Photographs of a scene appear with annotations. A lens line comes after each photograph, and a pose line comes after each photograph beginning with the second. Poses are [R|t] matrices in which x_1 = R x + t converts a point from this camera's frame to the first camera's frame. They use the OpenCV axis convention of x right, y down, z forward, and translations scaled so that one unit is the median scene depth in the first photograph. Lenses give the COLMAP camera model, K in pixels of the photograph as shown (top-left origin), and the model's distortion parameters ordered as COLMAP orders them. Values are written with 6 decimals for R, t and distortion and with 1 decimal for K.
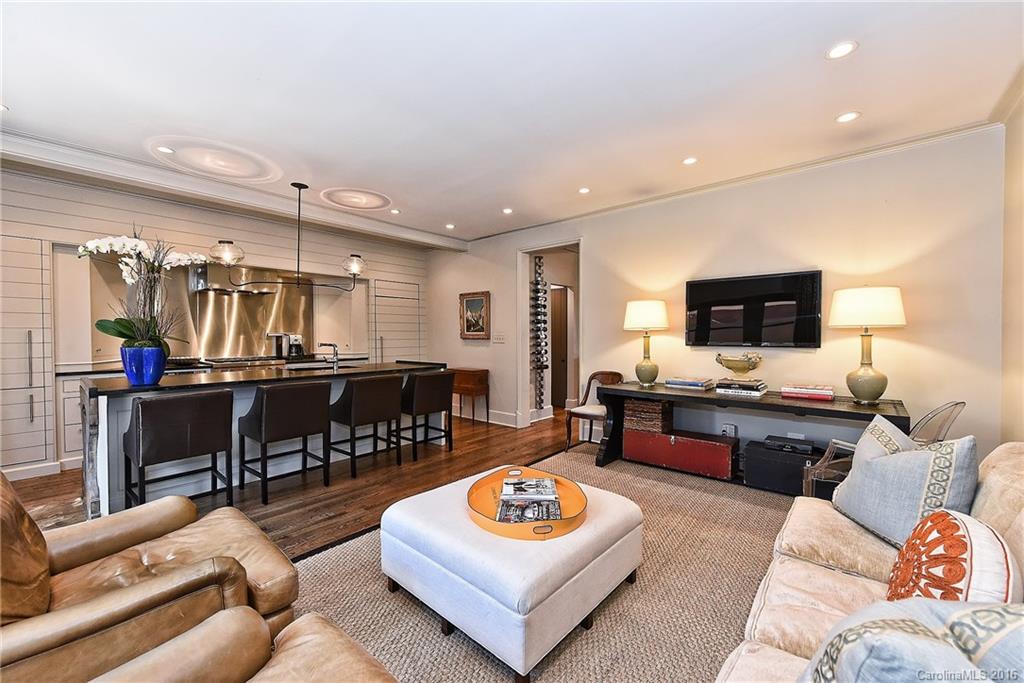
lens RADIAL K [[400.2, 0, 515.1], [0, 400.2, 341.3], [0, 0, 1]] dist [0.002320, -0.000282]
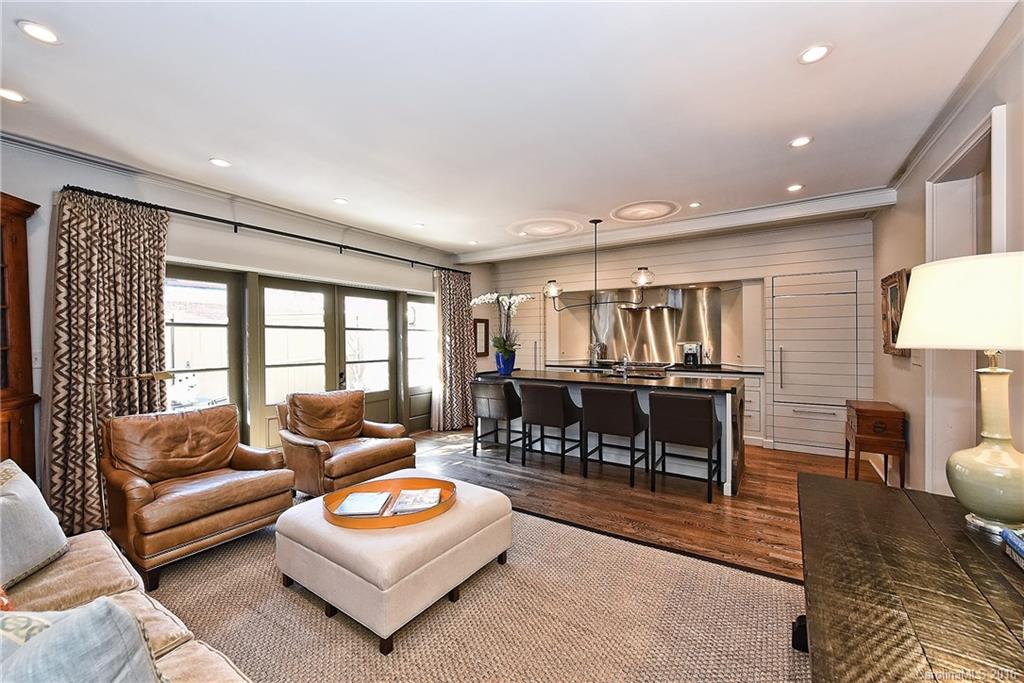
lens RADIAL K [[400.2, 0, 515.1], [0, 400.2, 341.3], [0, 0, 1]] dist [0.002320, -0.000282]
pose [[0.134292, 0.007528, -0.990913, 0.486024], [-0.012283, 0.999907, 0.005932, -0.028048], [0.990866, 0.011375, 0.134372, 0.479926]]
